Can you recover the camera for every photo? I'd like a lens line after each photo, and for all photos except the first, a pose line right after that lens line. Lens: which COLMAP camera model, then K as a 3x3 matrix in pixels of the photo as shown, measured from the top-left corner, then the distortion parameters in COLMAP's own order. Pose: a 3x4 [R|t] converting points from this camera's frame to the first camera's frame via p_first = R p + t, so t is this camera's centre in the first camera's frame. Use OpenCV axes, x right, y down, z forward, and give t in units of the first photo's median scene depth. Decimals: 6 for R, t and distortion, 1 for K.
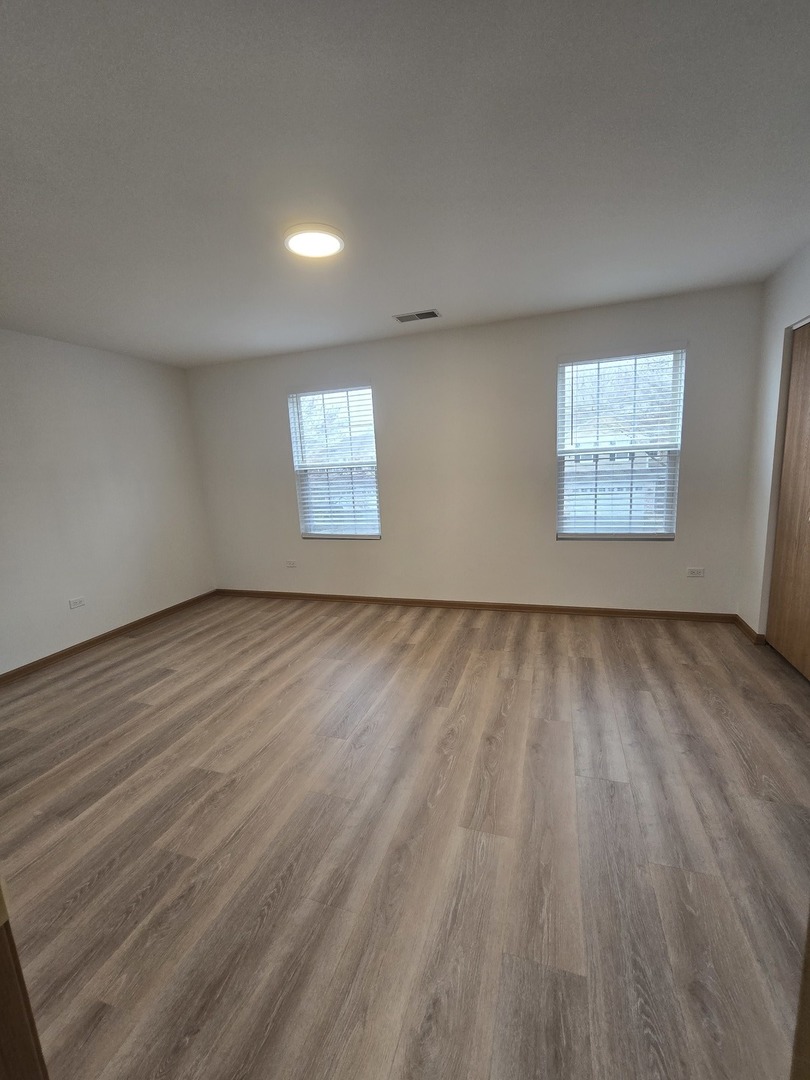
lens RADIAL K [[441.6, 0, 409.3], [0, 441.6, 538.4], [0, 0, 1]] dist [-0.006401, 0.001889]
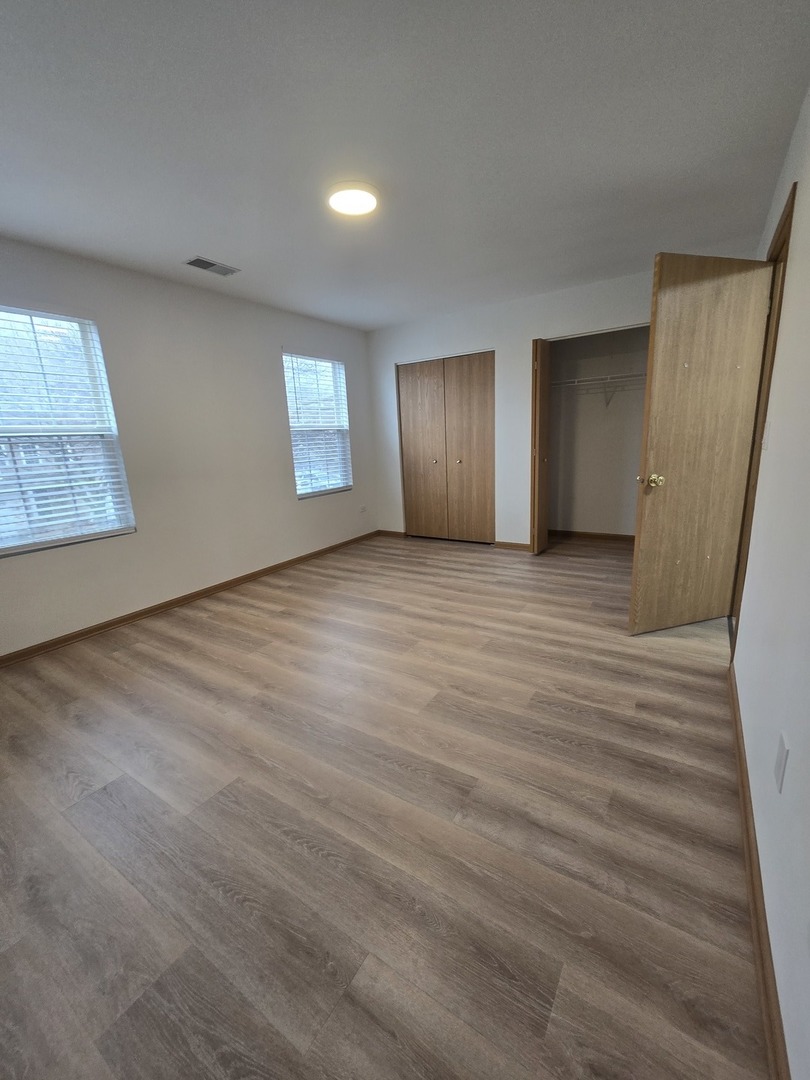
lens RADIAL K [[441.6, 0, 406.9], [0, 441.6, 539.4], [0, 0, 1]] dist [-0.006401, 0.001889]
pose [[0.261566, -0.180132, 0.948228, -0.857661], [0.205862, 0.970236, 0.127527, 0.017727], [-0.942976, 0.161847, 0.290863, 0.440171]]
